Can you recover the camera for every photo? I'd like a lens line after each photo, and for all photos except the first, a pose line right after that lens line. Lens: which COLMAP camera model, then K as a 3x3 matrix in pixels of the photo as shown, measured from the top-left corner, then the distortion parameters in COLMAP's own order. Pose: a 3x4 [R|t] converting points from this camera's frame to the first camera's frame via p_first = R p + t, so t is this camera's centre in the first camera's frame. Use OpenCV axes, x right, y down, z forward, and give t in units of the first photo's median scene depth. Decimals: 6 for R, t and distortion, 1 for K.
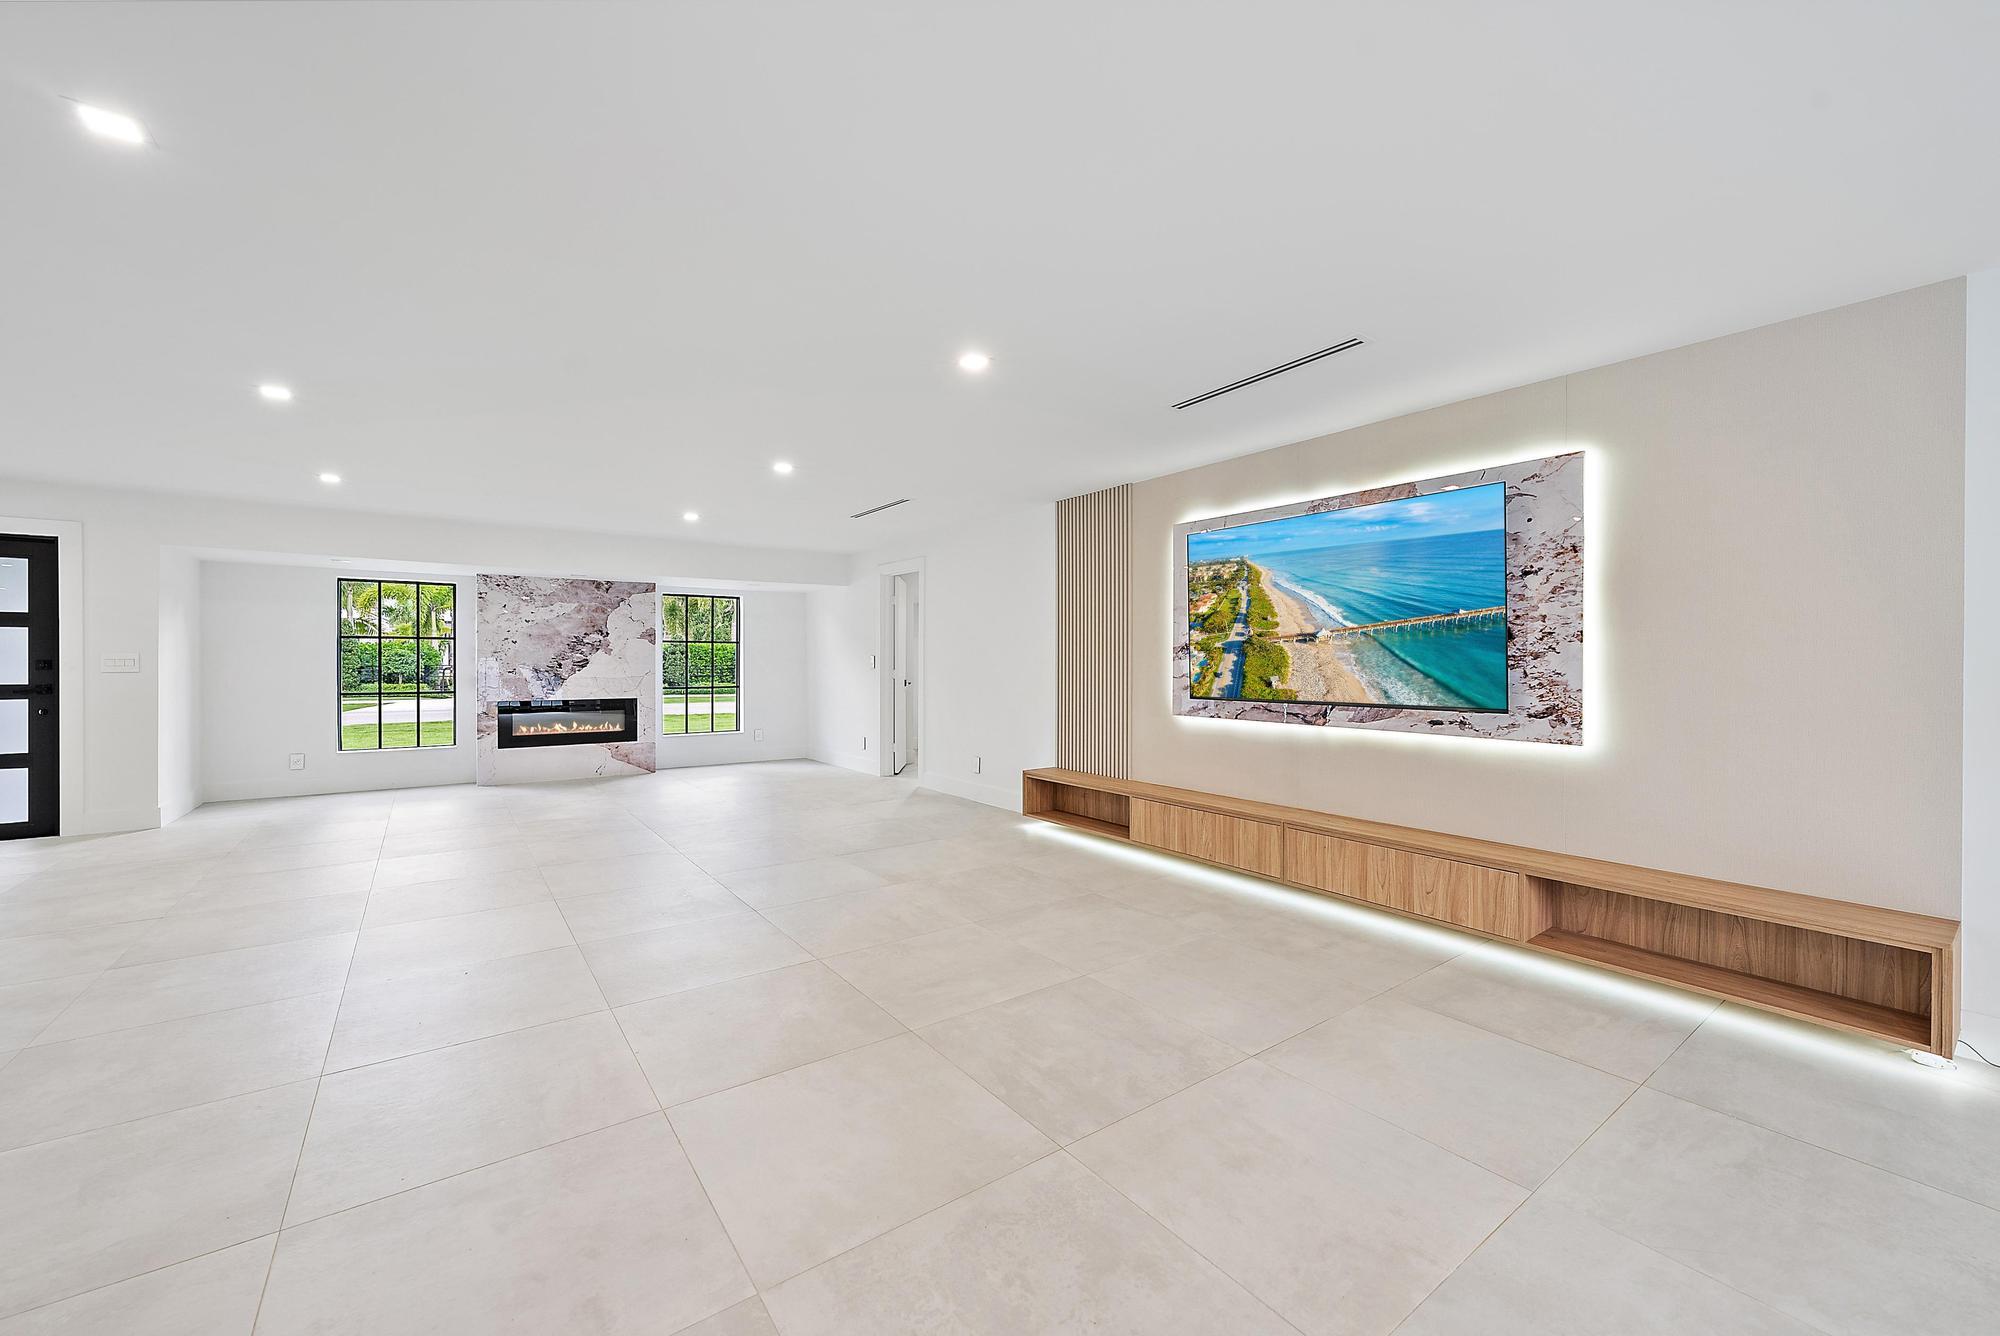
lens RADIAL K [[791.9, 0, 1002.5], [0, 791.9, 663.0], [0, 0, 1]] dist [-0.001117, -0.000089]
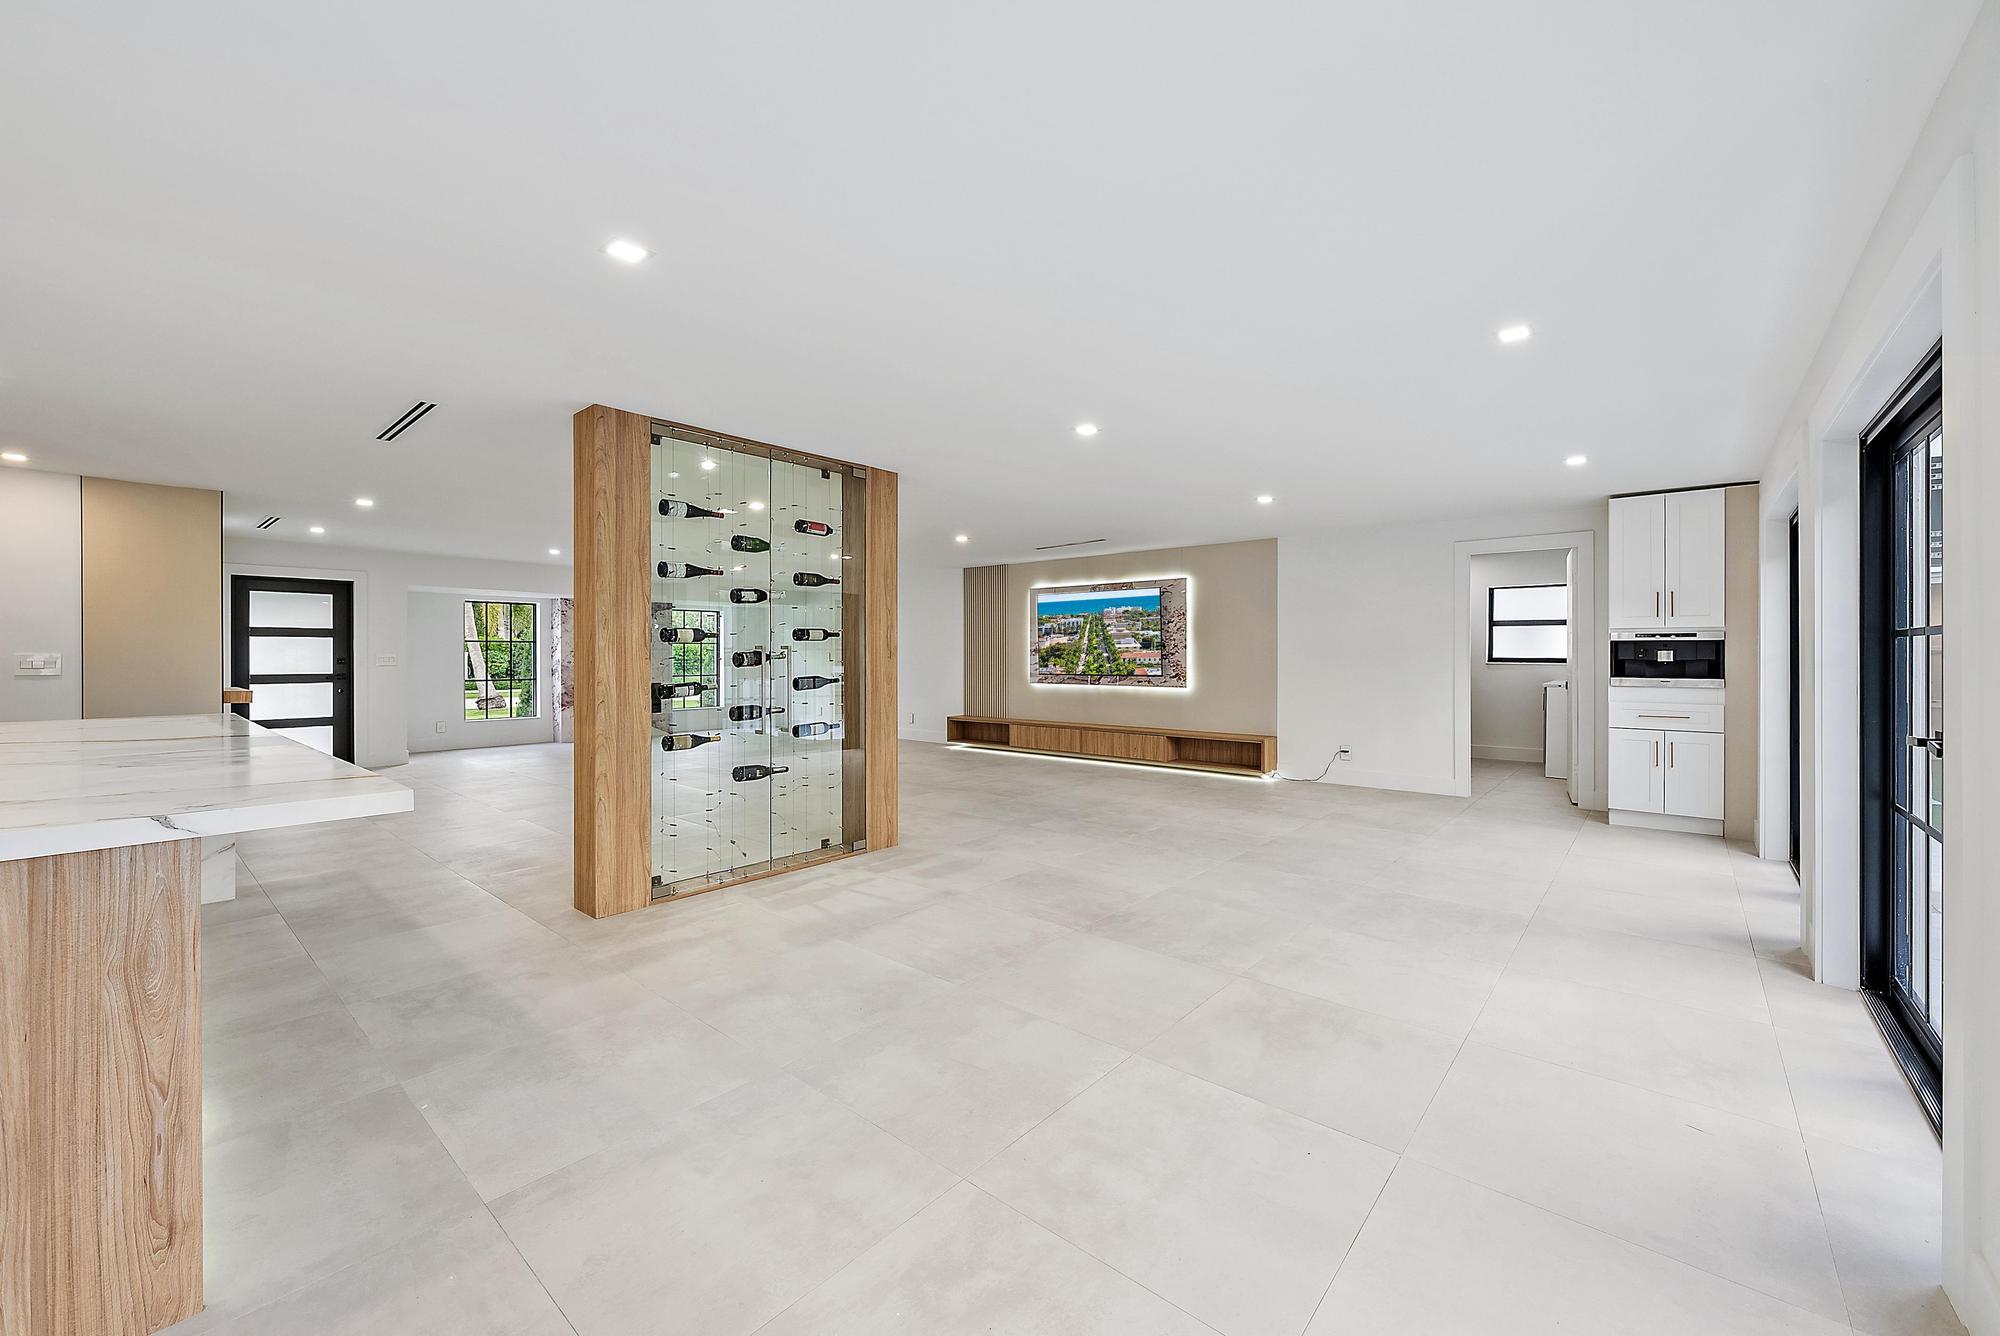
lens RADIAL K [[791.9, 0, 1002.5], [0, 791.9, 659.9], [0, 0, 1]] dist [-0.001117, -0.000089]
pose [[0.974396, -0.005575, 0.224768, -0.333663], [0.003774, 0.999957, 0.008444, -0.011182], [-0.224806, -0.007379, 0.974376, -1.033795]]
